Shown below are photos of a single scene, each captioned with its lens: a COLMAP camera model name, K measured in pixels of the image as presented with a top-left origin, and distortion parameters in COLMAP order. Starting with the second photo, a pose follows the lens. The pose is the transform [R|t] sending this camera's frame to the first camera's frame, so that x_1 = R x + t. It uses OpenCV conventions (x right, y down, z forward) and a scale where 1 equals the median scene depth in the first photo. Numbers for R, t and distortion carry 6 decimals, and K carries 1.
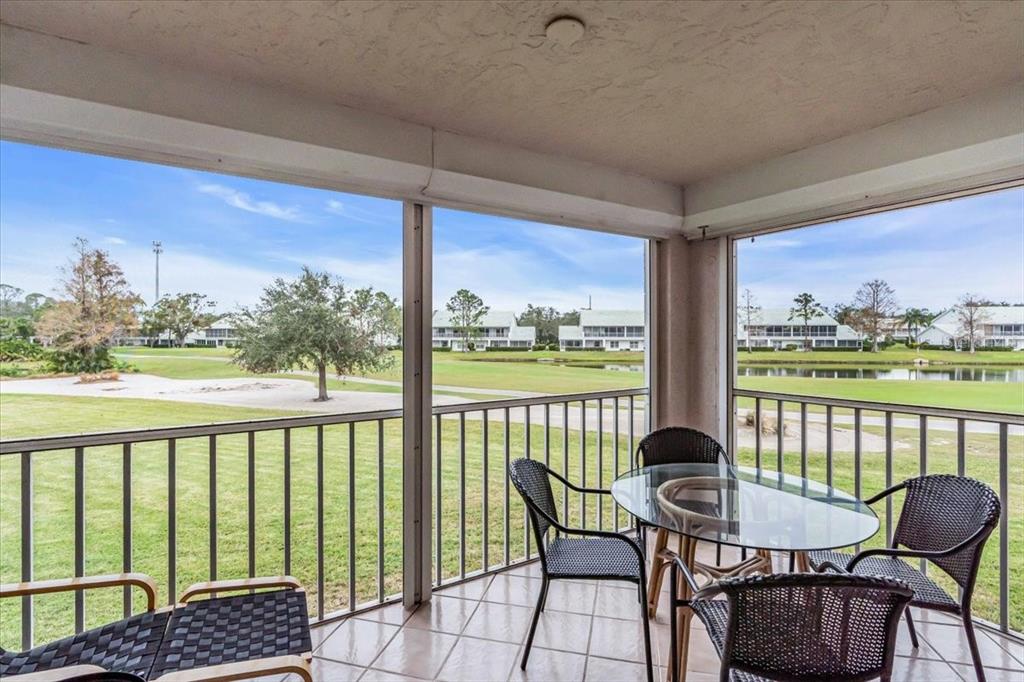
lens RADIAL K [[473.2, 0, 514.2], [0, 473.2, 337.2], [0, 0, 1]] dist [-0.006744, 0.004907]
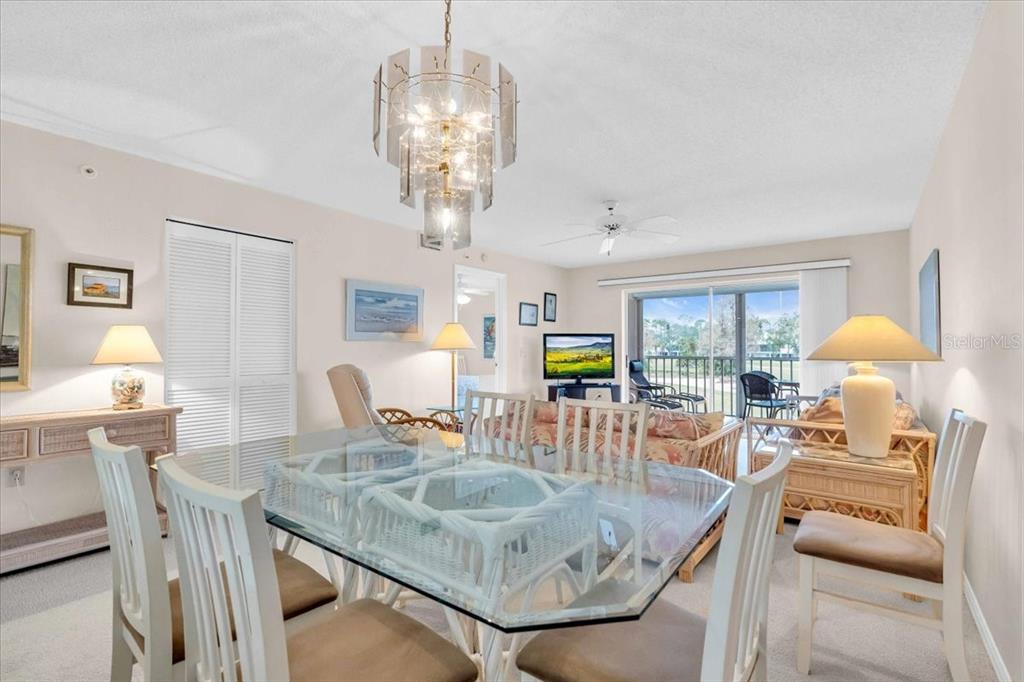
lens RADIAL K [[473.2, 0, 515.9], [0, 473.2, 340.8], [0, 0, 1]] dist [-0.006744, 0.004907]
pose [[0.391472, -0.016782, -0.920037, 0.119023], [-0.007290, 0.999746, -0.021338, 0.006804], [0.920161, 0.015060, 0.391250, -0.092445]]
